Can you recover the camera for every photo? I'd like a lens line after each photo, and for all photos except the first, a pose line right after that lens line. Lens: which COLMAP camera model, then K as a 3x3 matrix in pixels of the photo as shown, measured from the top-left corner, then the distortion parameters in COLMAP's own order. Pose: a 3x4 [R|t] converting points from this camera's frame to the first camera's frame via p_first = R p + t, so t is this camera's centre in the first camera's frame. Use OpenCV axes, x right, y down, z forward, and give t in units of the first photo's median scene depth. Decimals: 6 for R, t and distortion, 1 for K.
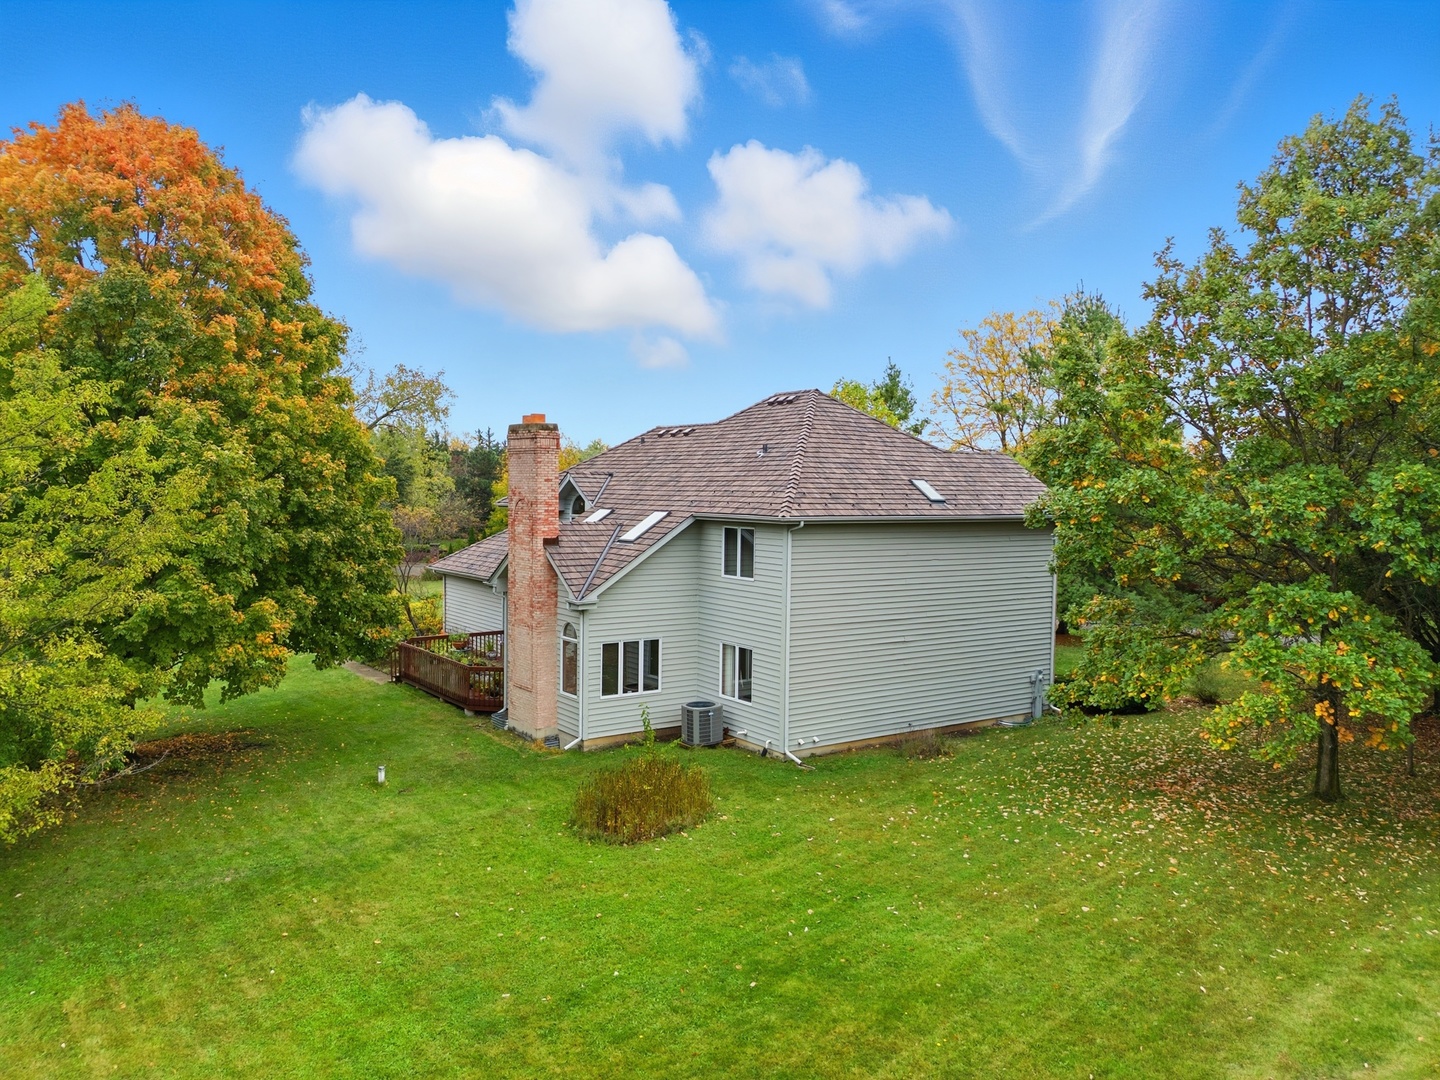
lens RADIAL K [[1057.3, 0, 724.8], [0, 1057.3, 545.4], [0, 0, 1]] dist [0.032584, -0.004028]
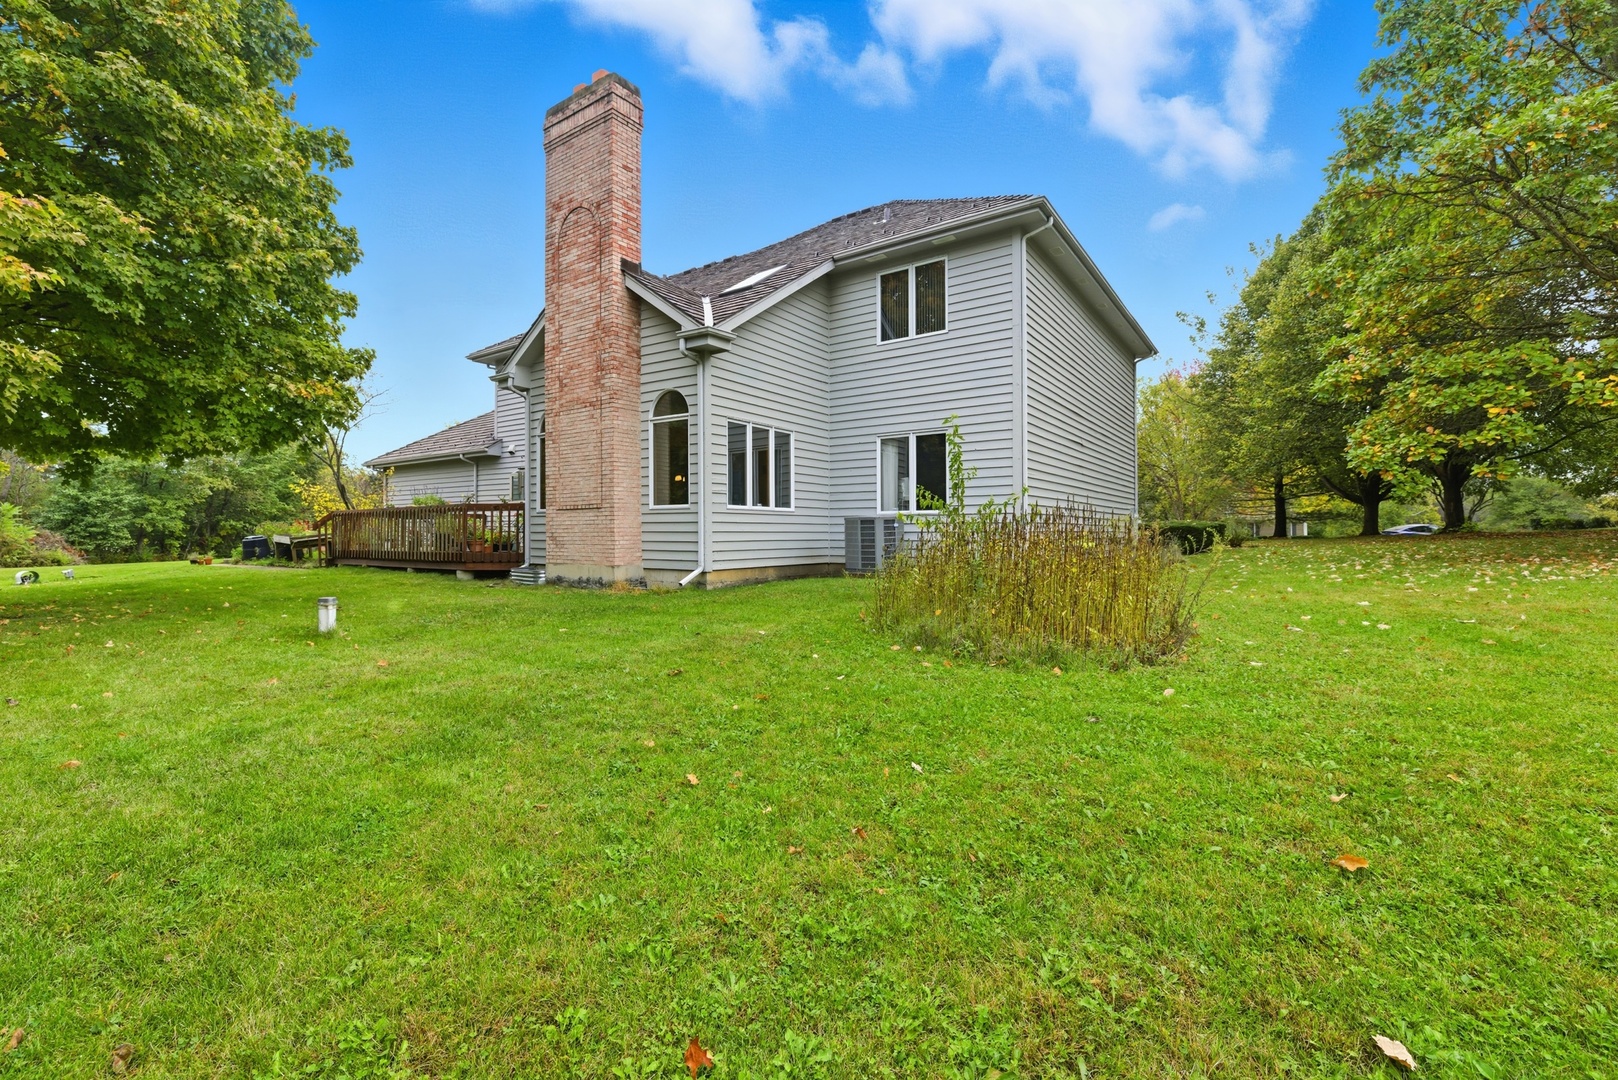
lens RADIAL K [[674.6, 0, 795.9], [0, 674.6, 532.4], [0, 0, 1]] dist [0.002071, 0.000256]
pose [[0.944461, -0.013498, 0.328347, -0.208236], [0.033613, 0.997884, -0.055662, 0.181491], [-0.326901, 0.063607, 0.942916, 0.605155]]
